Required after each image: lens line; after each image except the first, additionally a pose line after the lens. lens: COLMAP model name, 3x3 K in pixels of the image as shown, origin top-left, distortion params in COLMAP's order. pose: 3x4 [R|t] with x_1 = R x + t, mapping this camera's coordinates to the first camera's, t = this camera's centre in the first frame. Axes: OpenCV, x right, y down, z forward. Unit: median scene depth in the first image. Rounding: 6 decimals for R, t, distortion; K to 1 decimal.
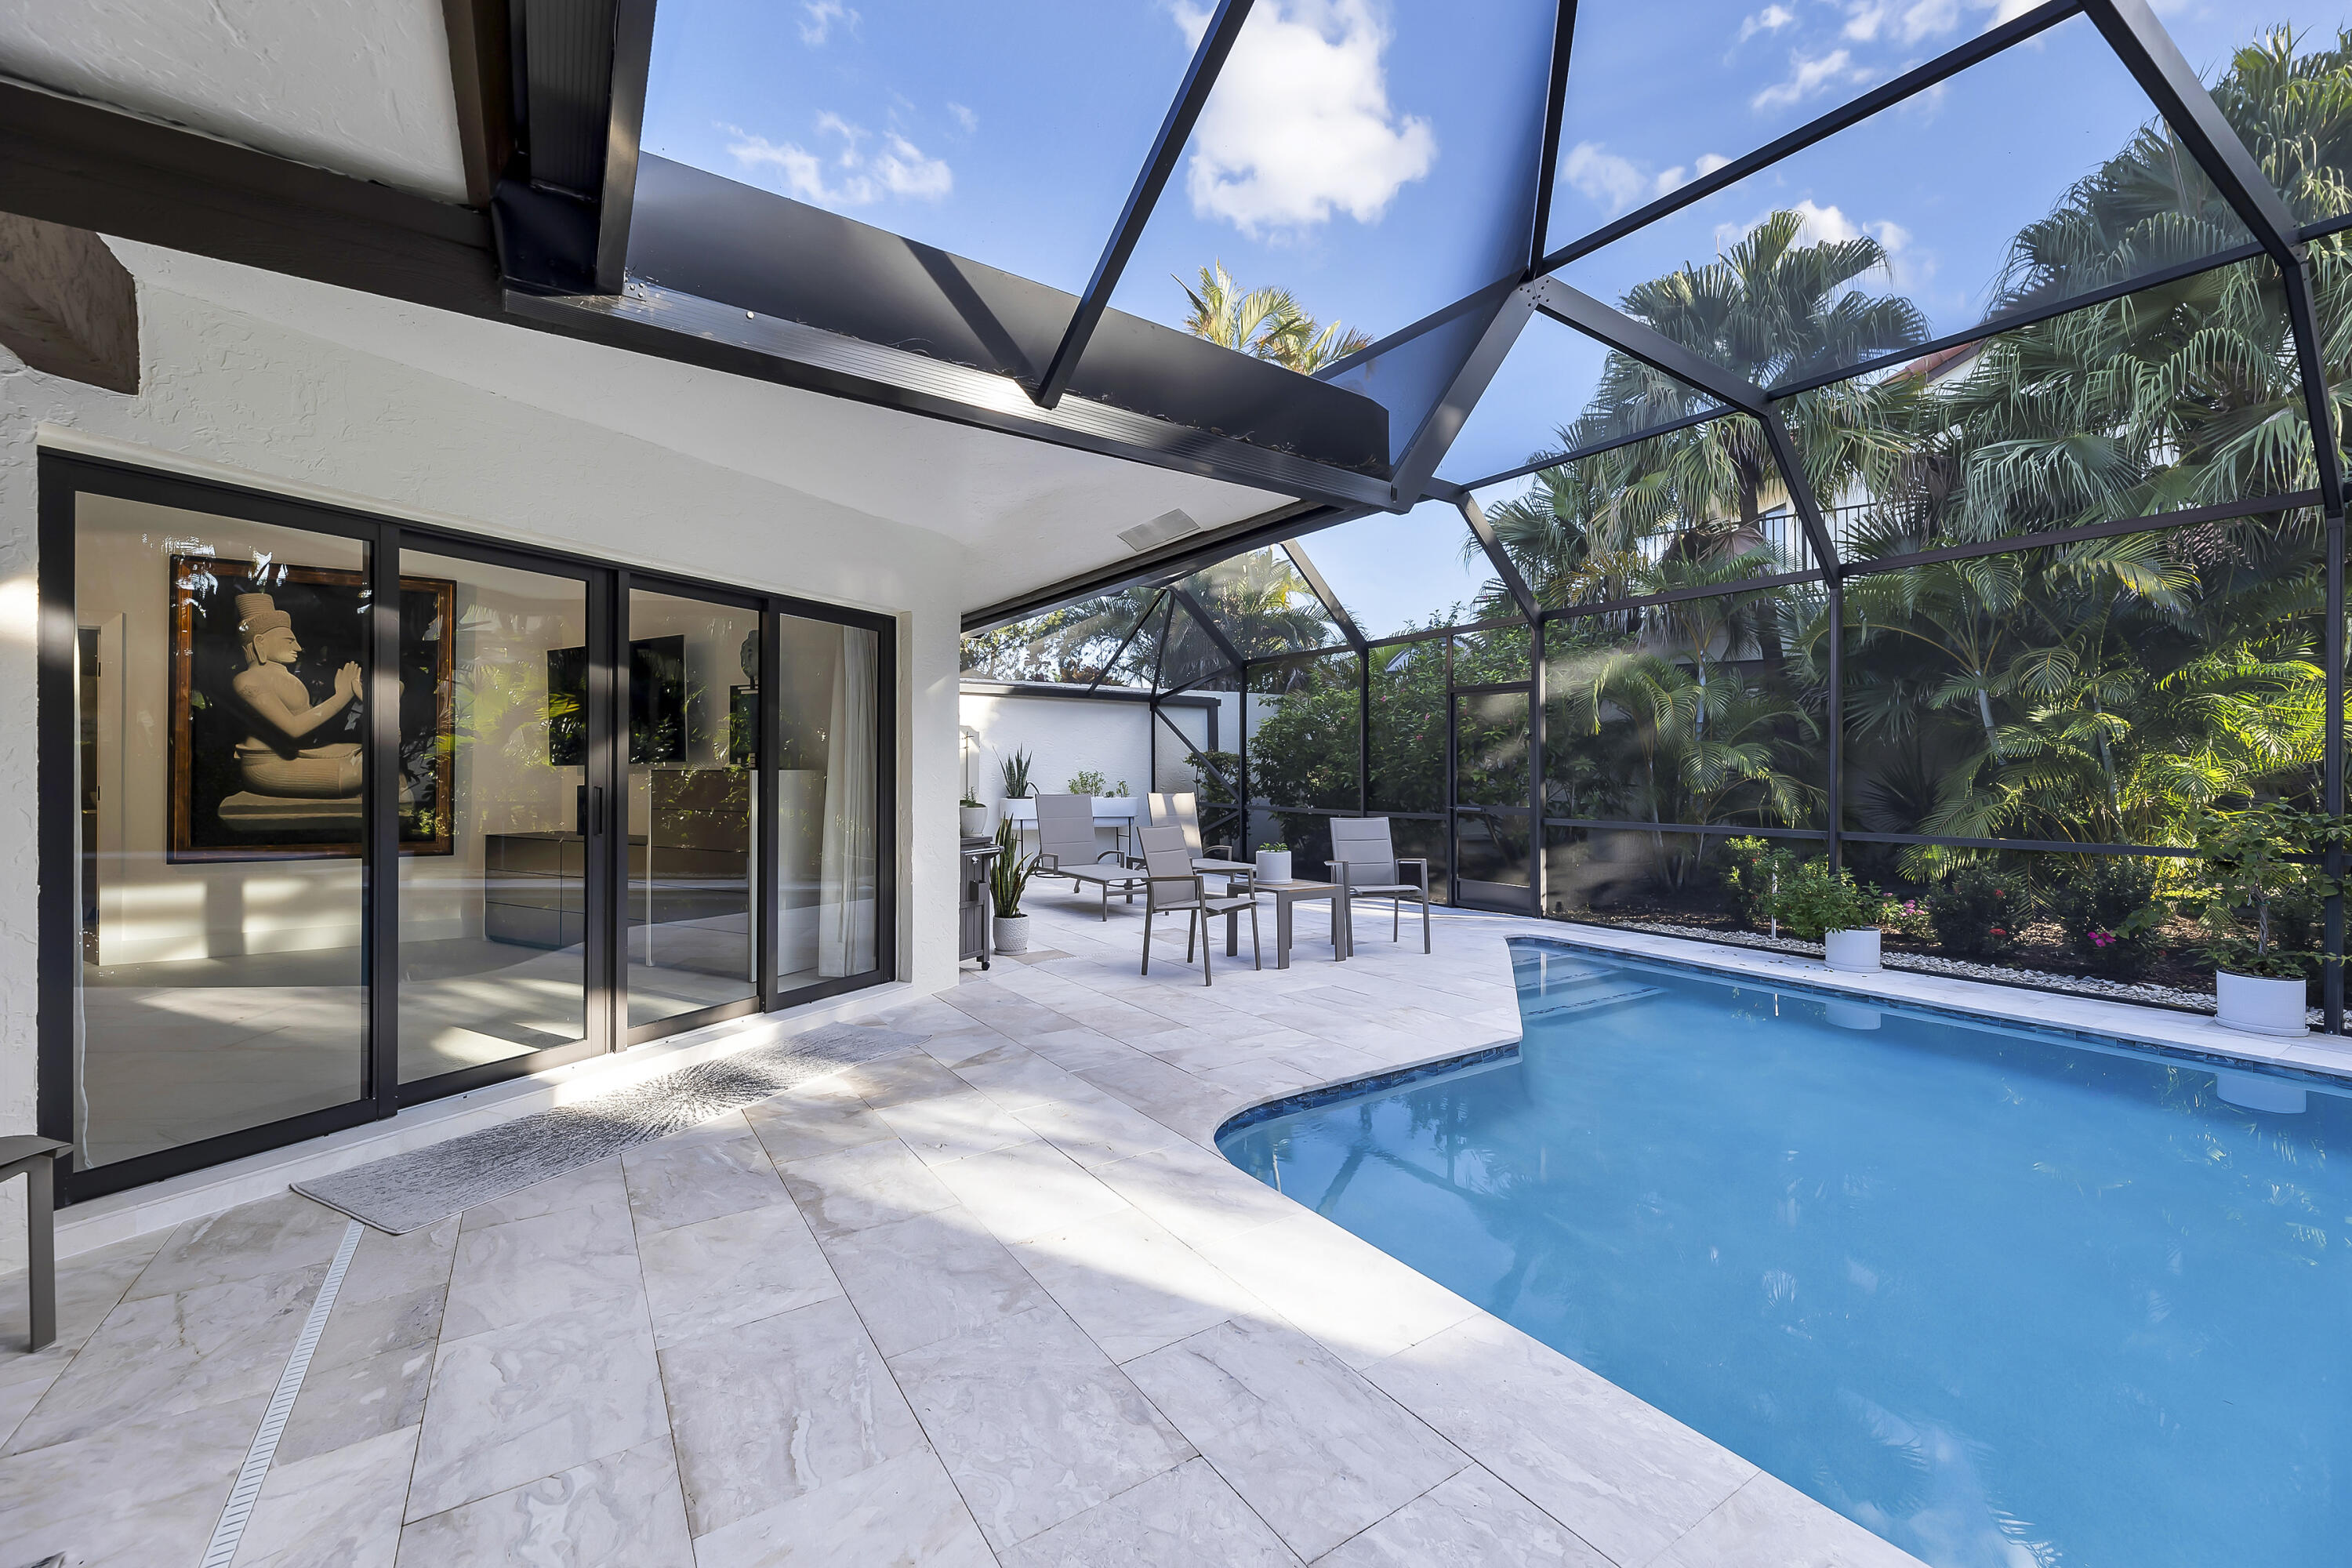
lens RADIAL K [[969.8, 0, 1198.0], [0, 969.8, 763.8], [0, 0, 1]] dist [-0.002269, 0.000038]
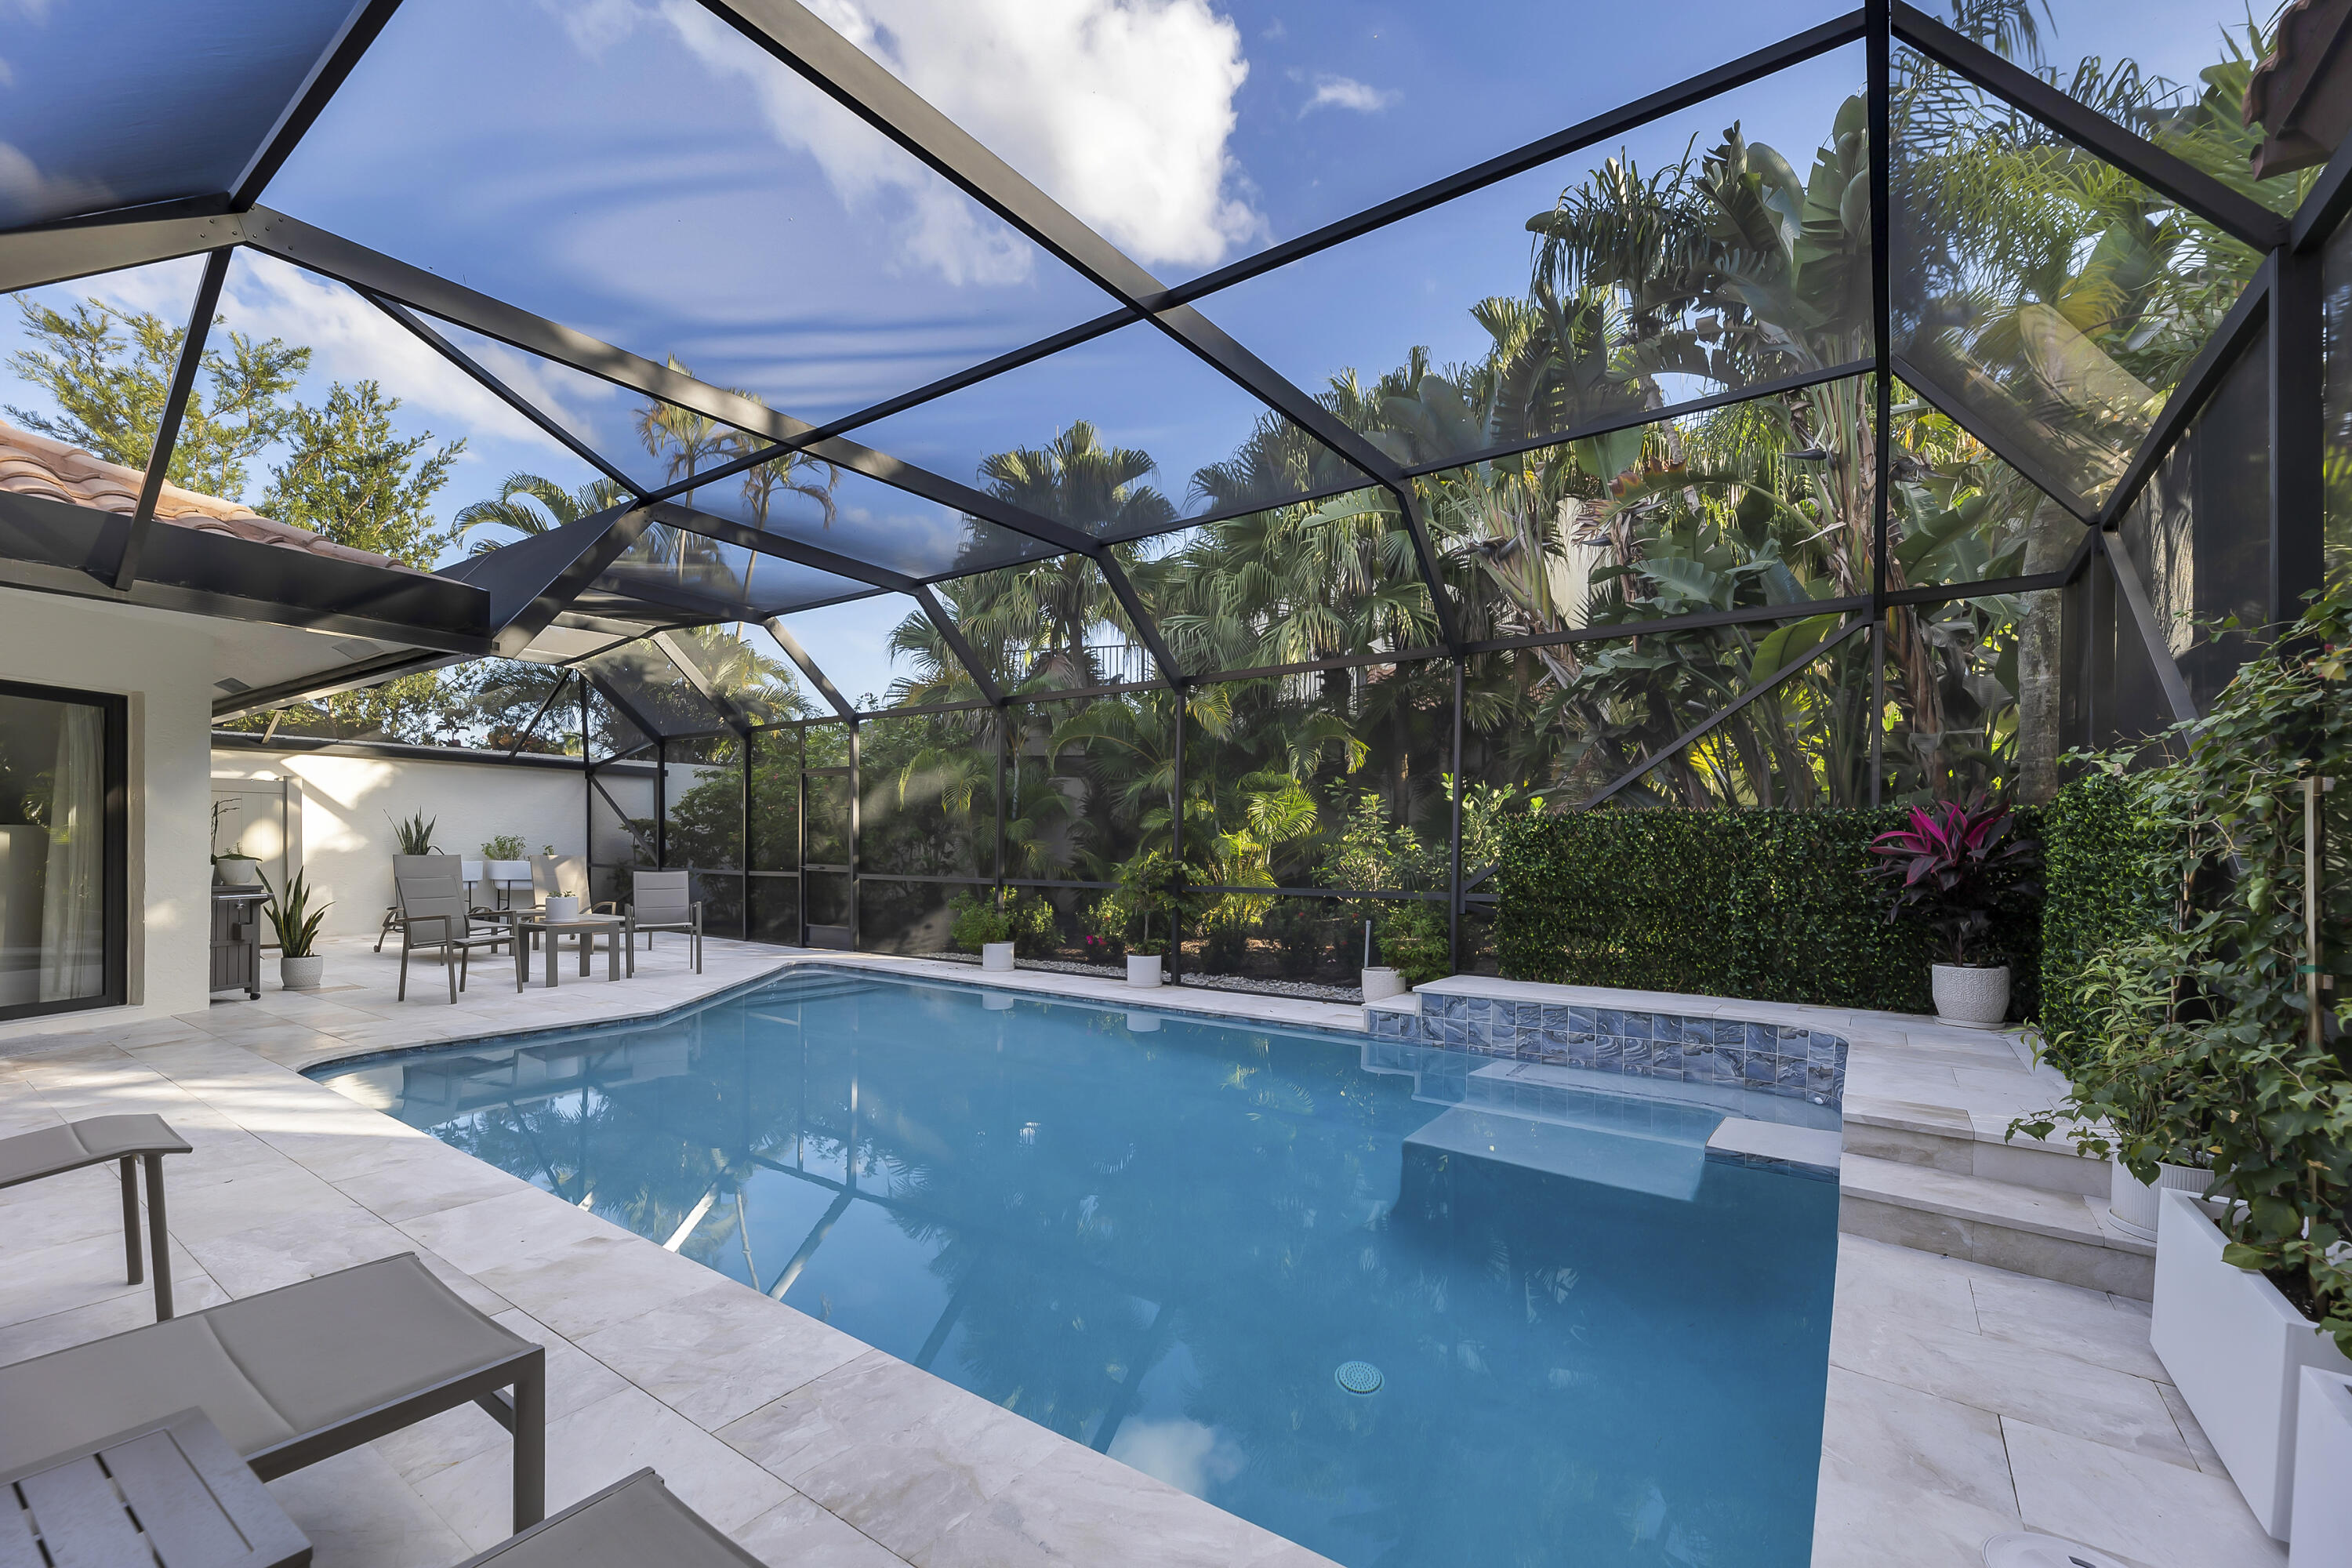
lens RADIAL K [[969.8, 0, 1185.3], [0, 969.8, 849.5], [0, 0, 1]] dist [-0.002269, 0.000038]
pose [[0.933036, 0.005986, 0.359733, 0.372890], [-0.010458, 0.999890, 0.010489, 0.007251], [-0.359631, -0.013549, 0.932996, -0.450457]]
